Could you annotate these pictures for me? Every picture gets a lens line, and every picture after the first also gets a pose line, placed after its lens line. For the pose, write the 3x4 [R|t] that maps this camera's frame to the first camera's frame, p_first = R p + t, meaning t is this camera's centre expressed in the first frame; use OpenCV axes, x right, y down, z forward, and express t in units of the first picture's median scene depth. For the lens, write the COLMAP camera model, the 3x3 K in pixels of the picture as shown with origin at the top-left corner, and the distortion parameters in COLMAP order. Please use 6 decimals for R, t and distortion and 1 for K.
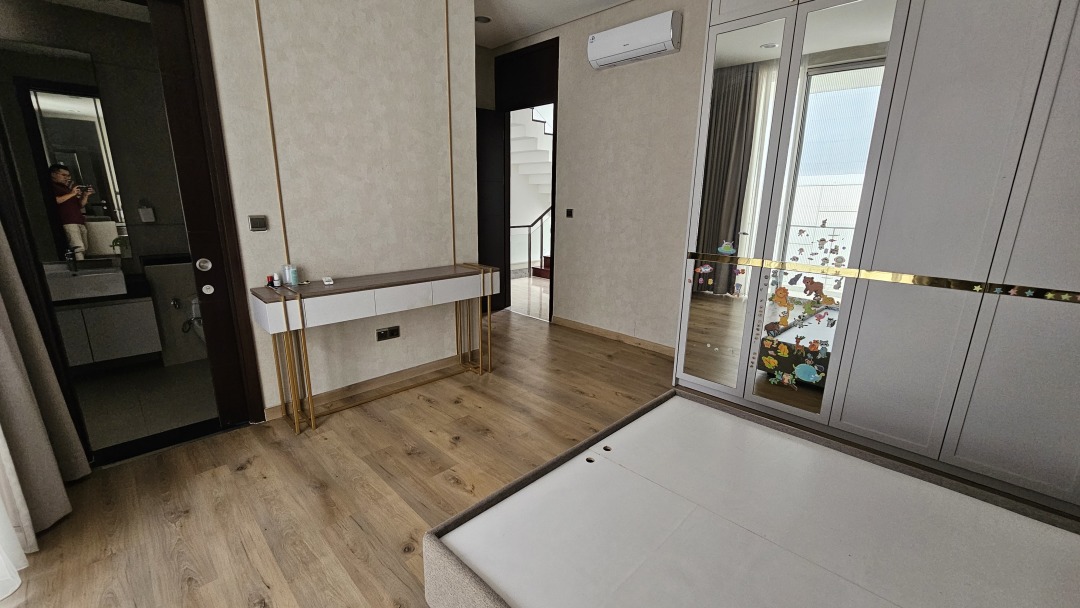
lens RADIAL K [[443.9, 0, 536.3], [0, 443.9, 310.5], [0, 0, 1]] dist [-0.002146, -0.000183]
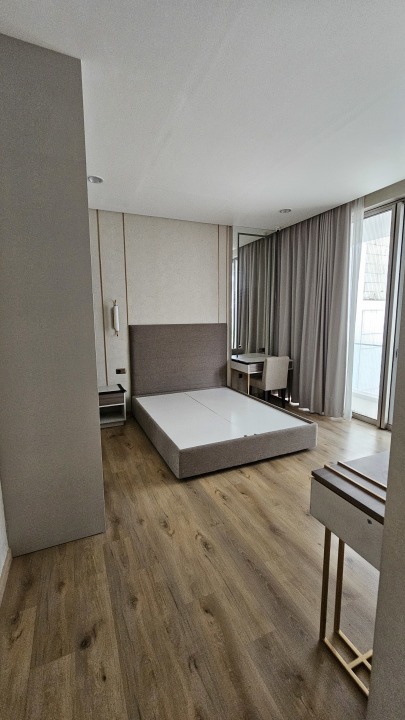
lens RADIAL K [[295.9, 0, 198.3], [0, 295.9, 357.2], [0, 0, 1]] dist [-0.002146, -0.000183]
pose [[-0.934284, -0.051576, 0.352780, -0.070798], [0.086707, 0.926904, 0.365145, -0.359434], [-0.345826, 0.371737, -0.861520, 1.259644]]
